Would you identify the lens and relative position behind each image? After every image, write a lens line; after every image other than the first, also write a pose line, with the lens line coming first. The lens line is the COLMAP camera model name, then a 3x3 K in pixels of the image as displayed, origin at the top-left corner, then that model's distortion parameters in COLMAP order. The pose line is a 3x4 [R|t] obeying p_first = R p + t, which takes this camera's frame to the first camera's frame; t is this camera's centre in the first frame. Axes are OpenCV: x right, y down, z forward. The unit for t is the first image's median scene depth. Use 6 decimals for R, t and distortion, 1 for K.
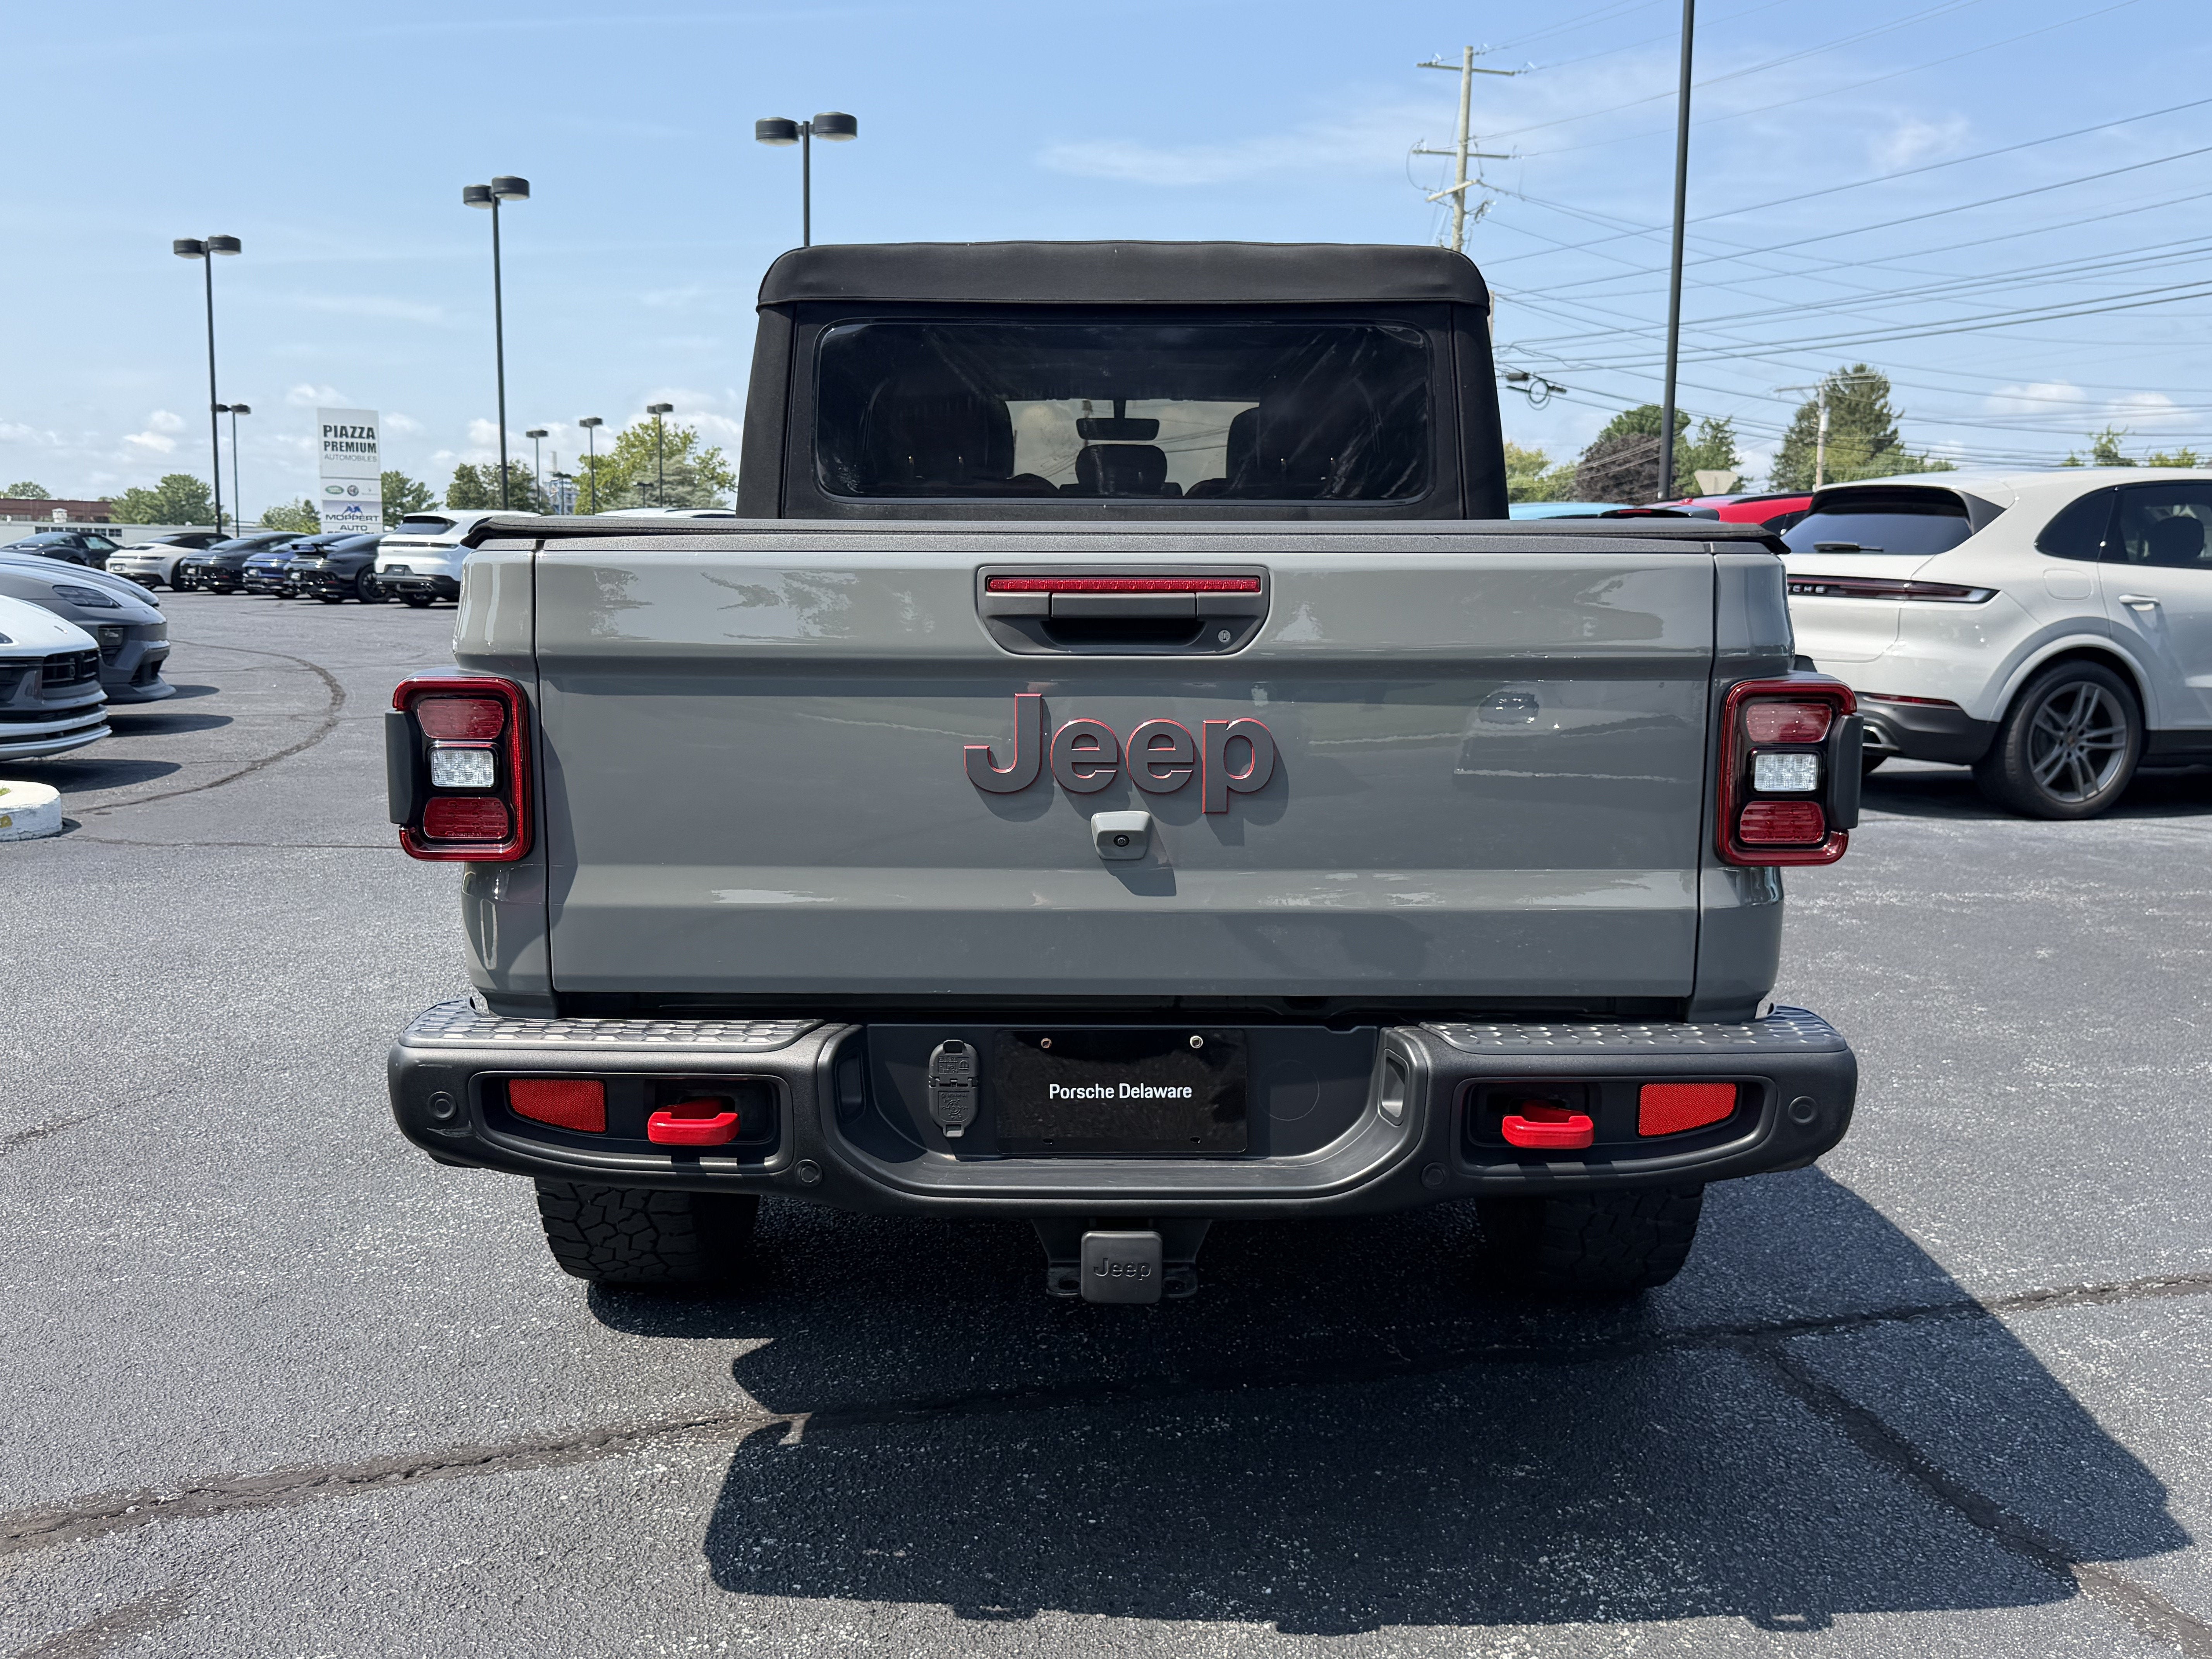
lens RADIAL K [[1969.7, 0, 1106.0], [0, 1969.7, 829.5], [0, 0, 1]] dist [0.158954, -0.348538]
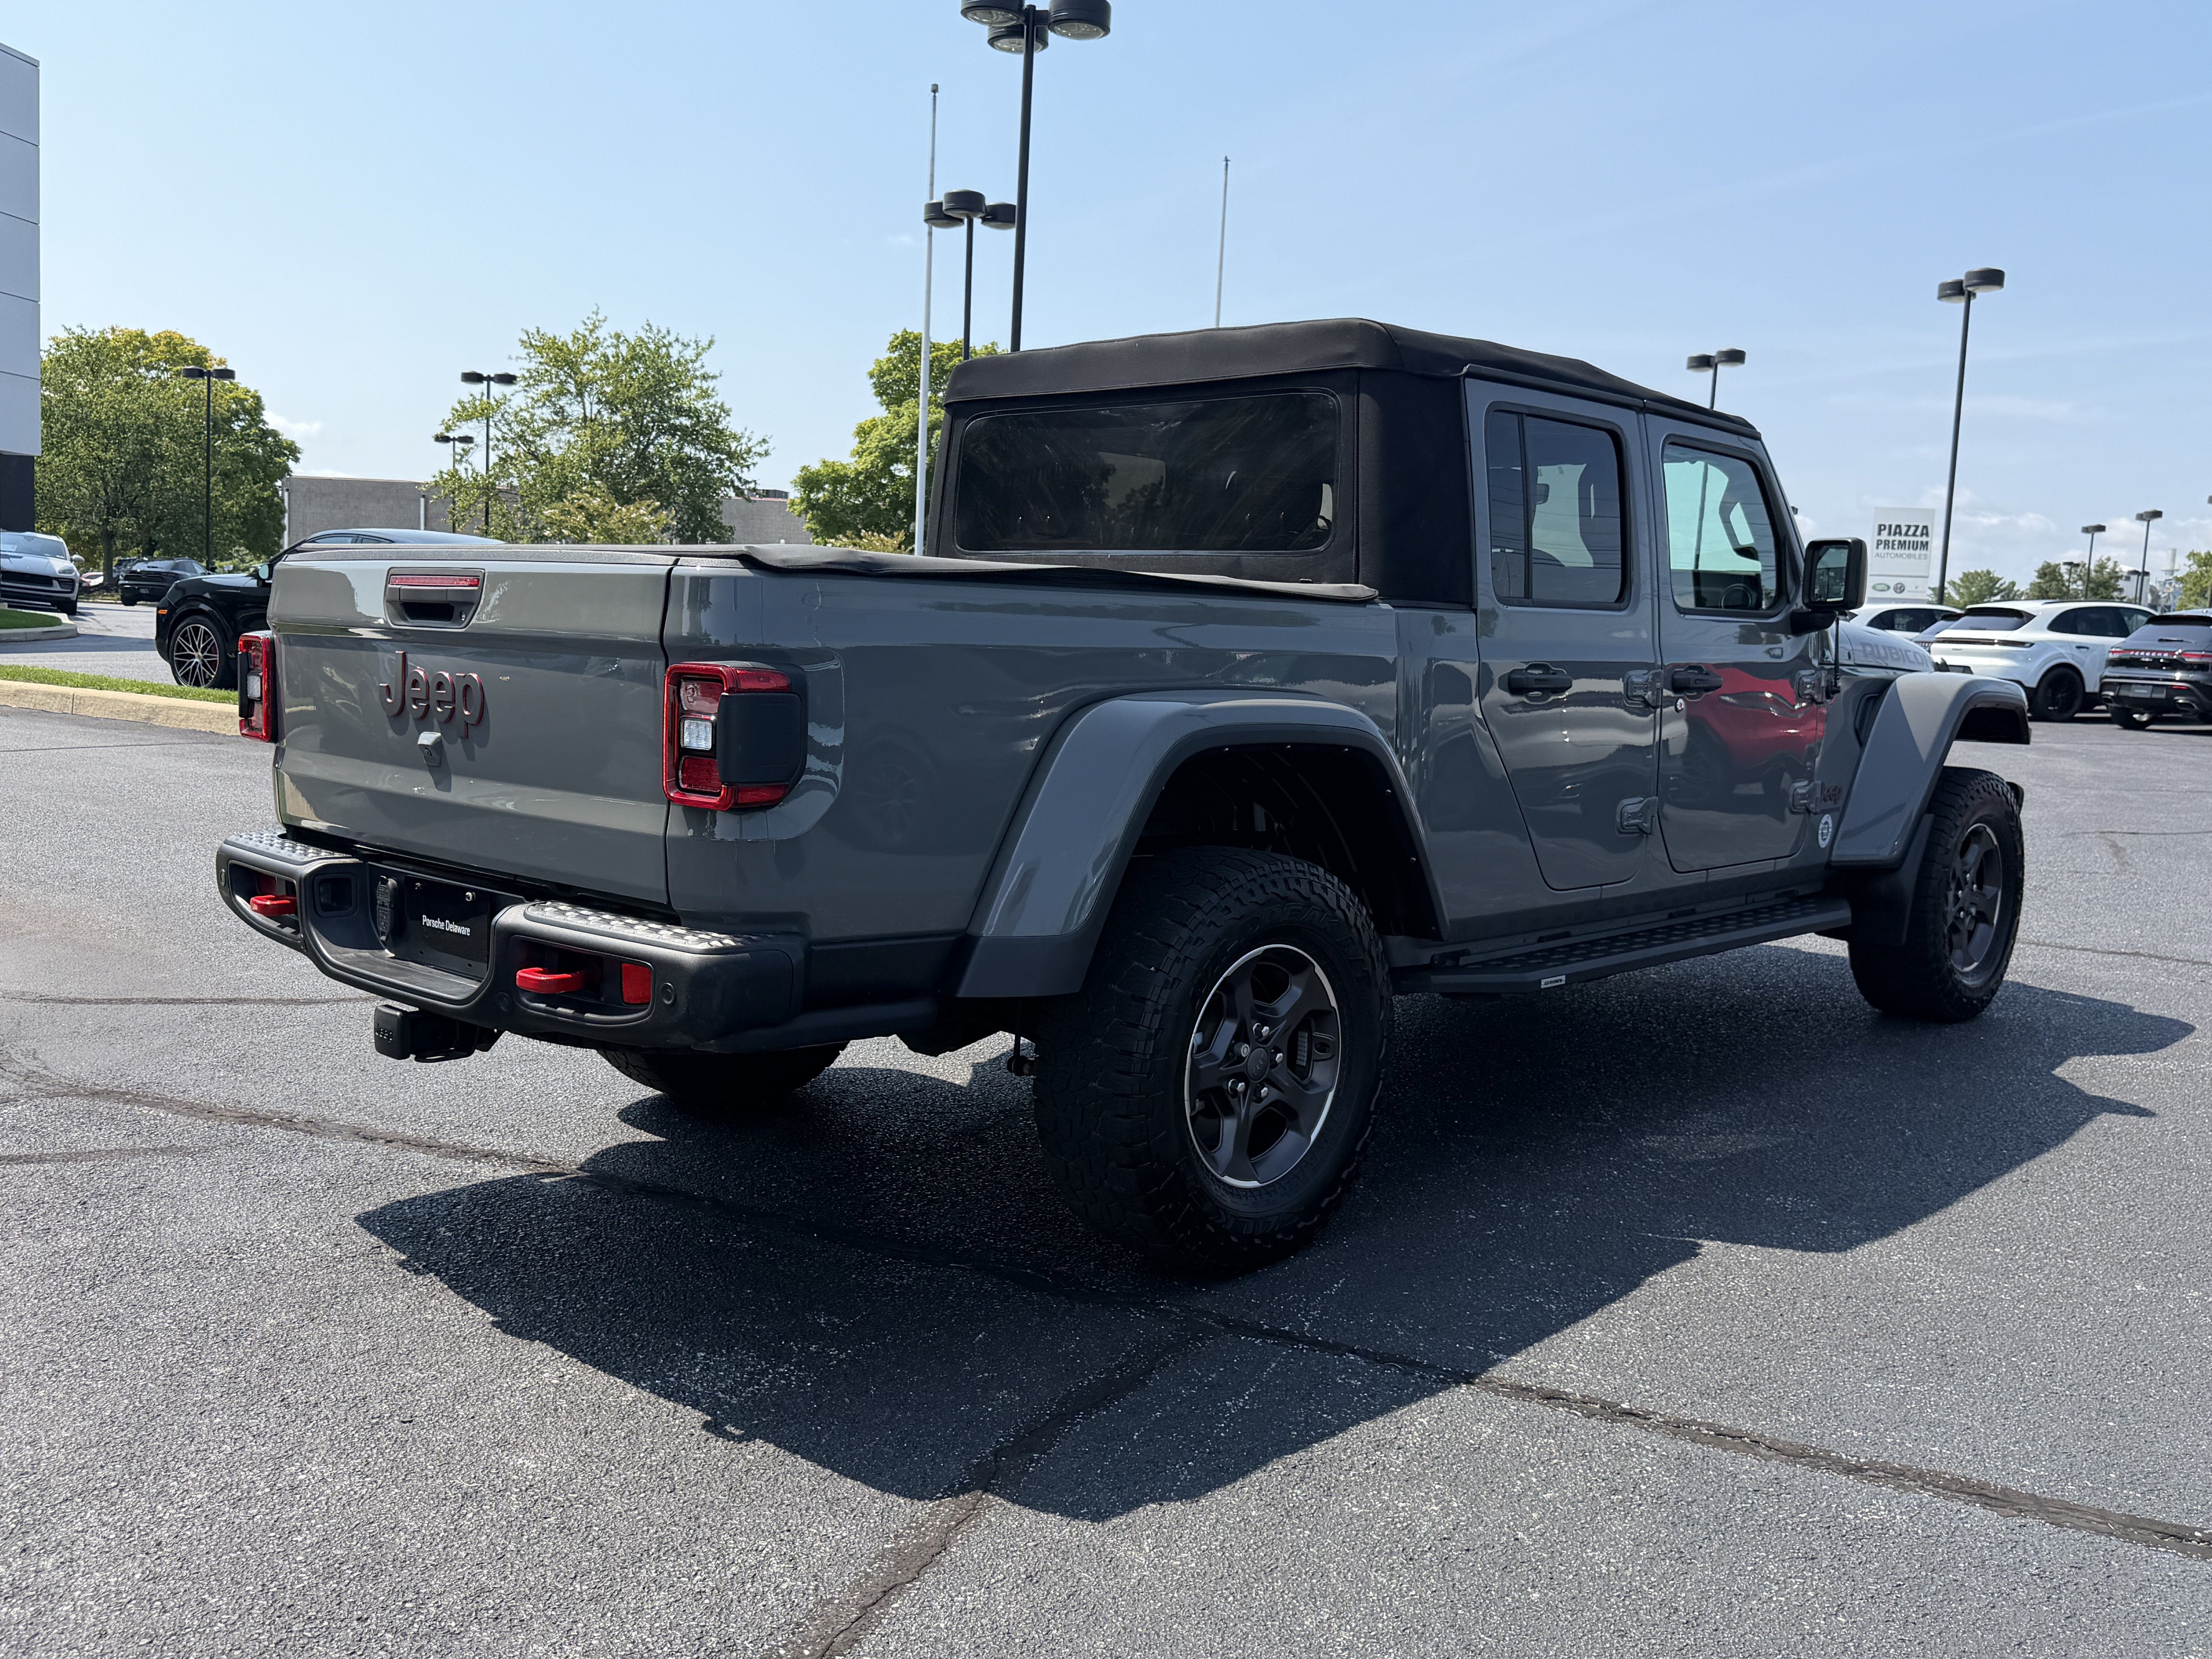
lens RADIAL K [[1969.7, 0, 1106.0], [0, 1969.7, 829.5], [0, 0, 1]] dist [0.158954, -0.348538]
pose [[0.721002, 0.092918, -0.686674, 1.381709], [-0.126309, 0.991990, 0.001609, -0.002897], [0.681323, 0.085573, 0.726963, 0.244563]]
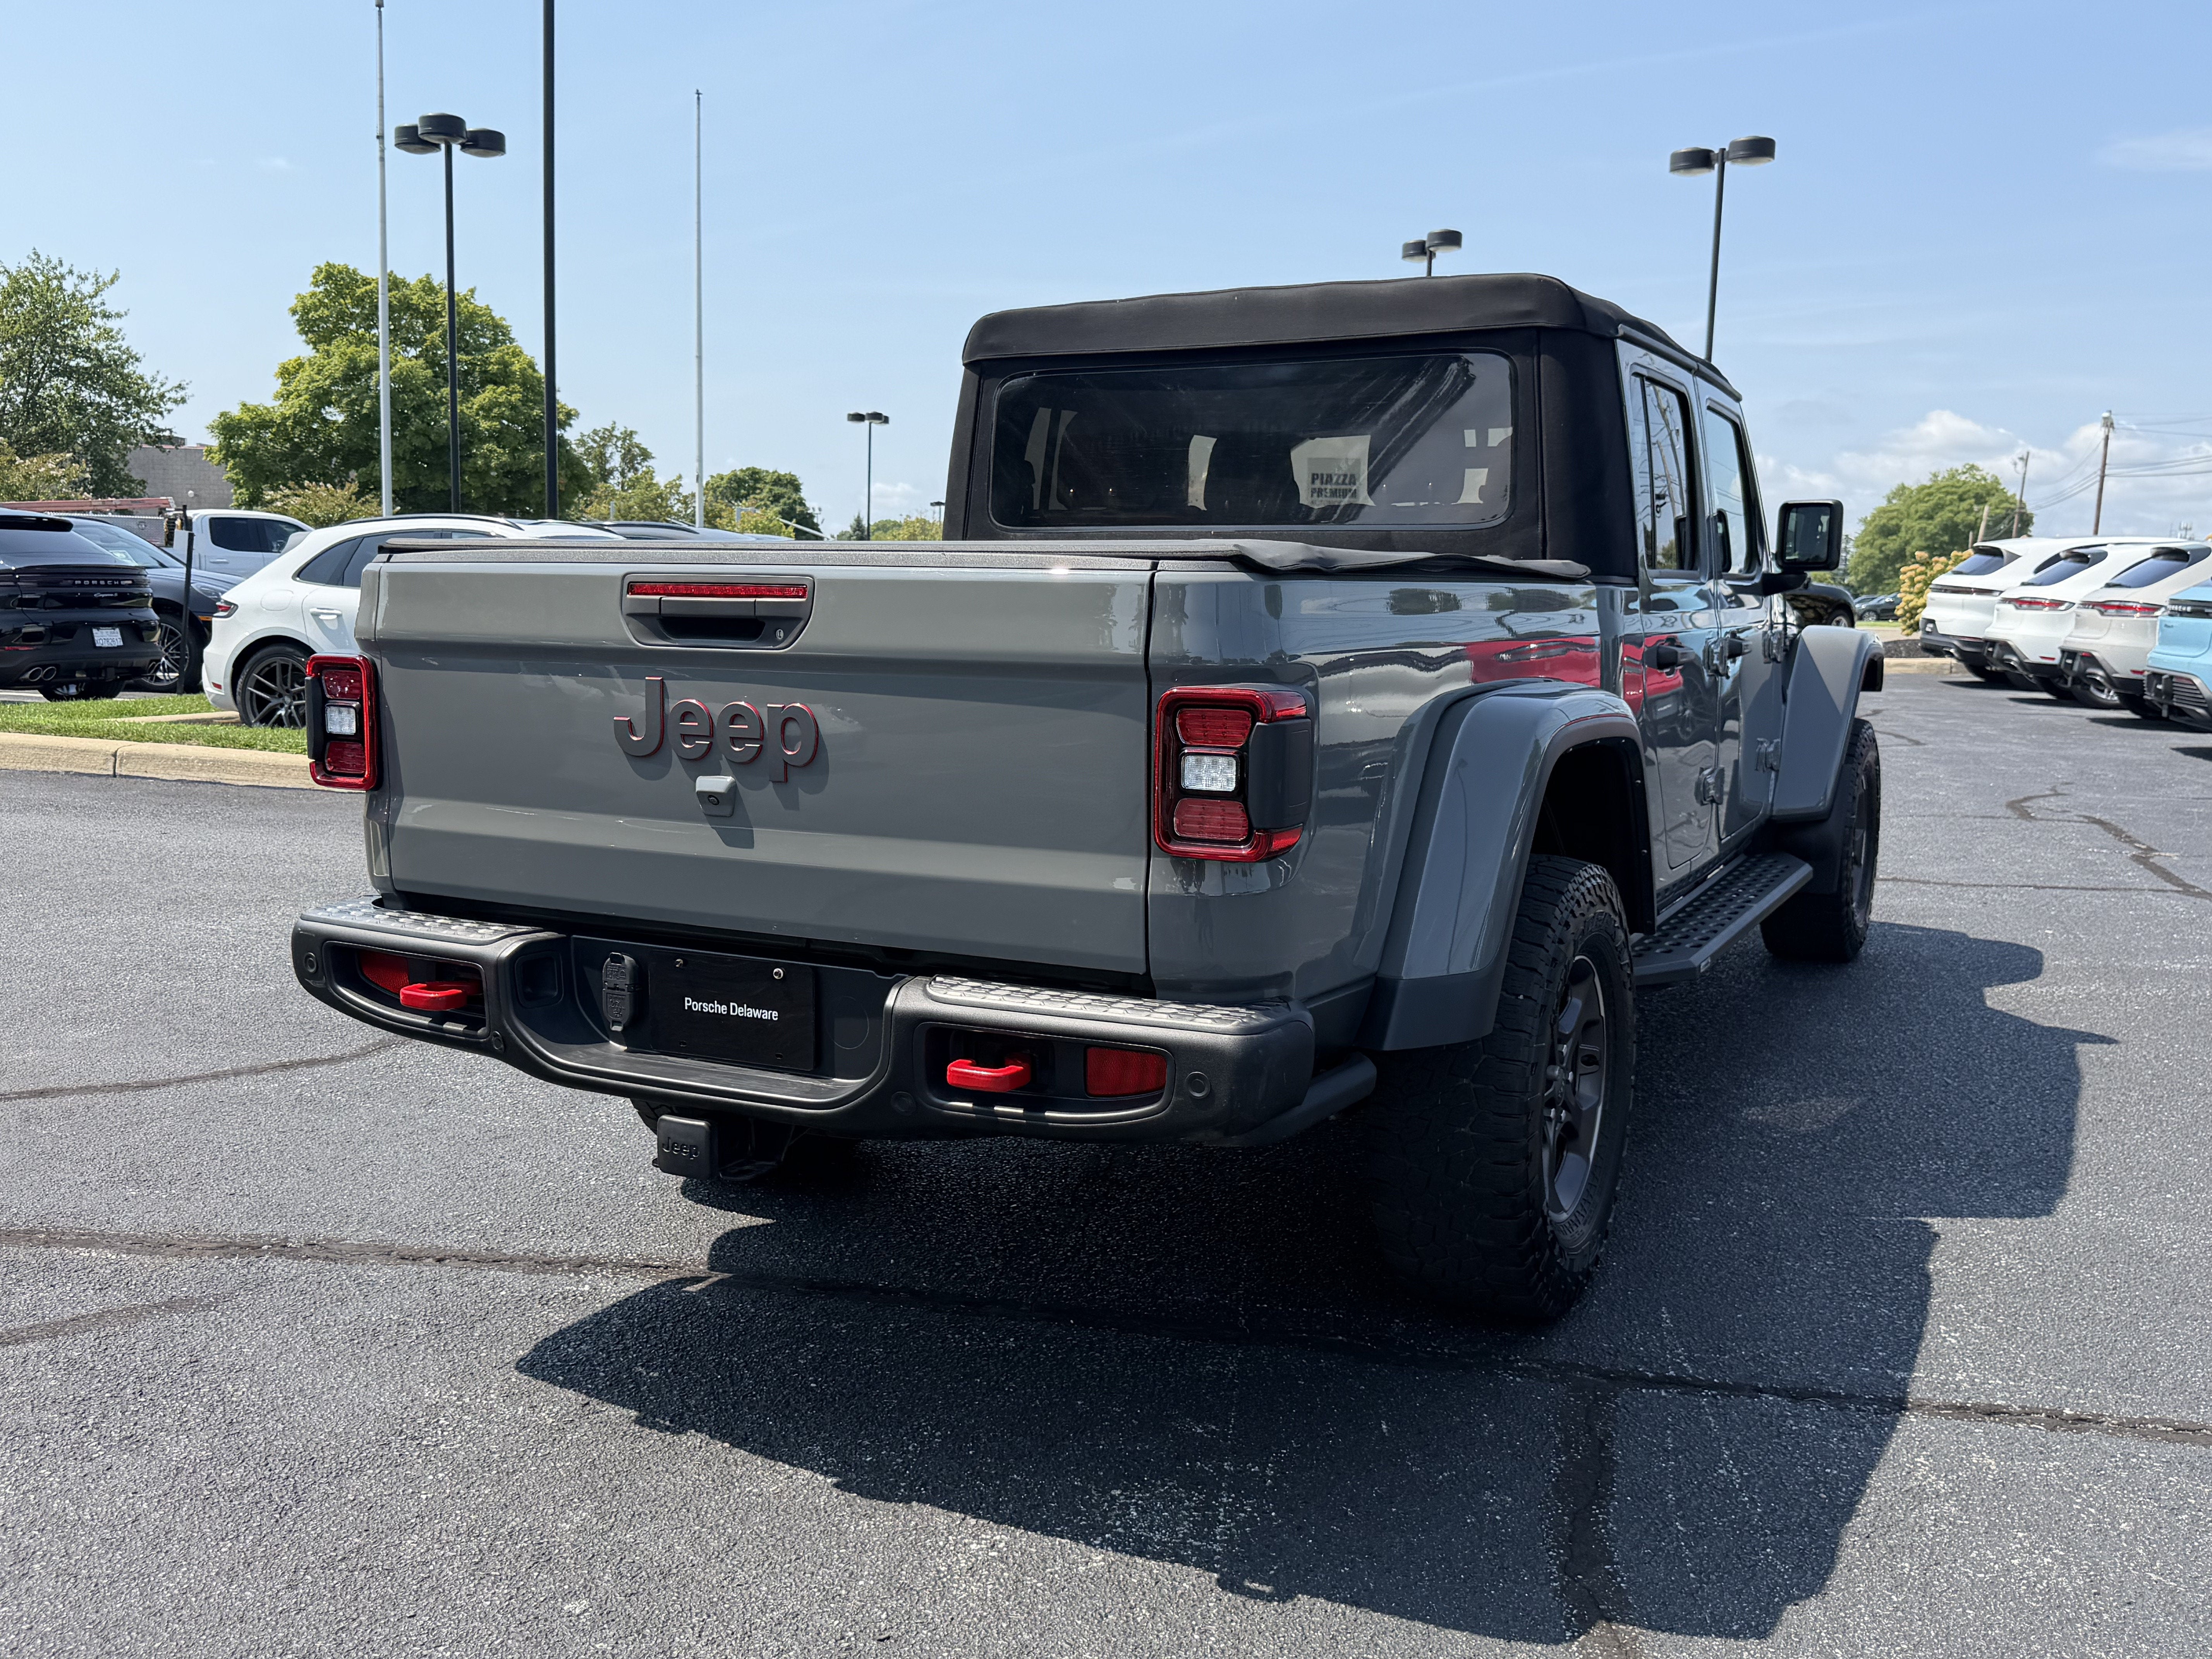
lens RADIAL K [[1969.7, 0, 1106.0], [0, 1969.7, 829.5], [0, 0, 1]] dist [0.158954, -0.348538]
pose [[0.881813, 0.064498, -0.467167, 0.770739], [-0.072877, 0.997341, 0.000133, 0.005852], [0.465933, 0.033928, 0.884169, 0.028735]]
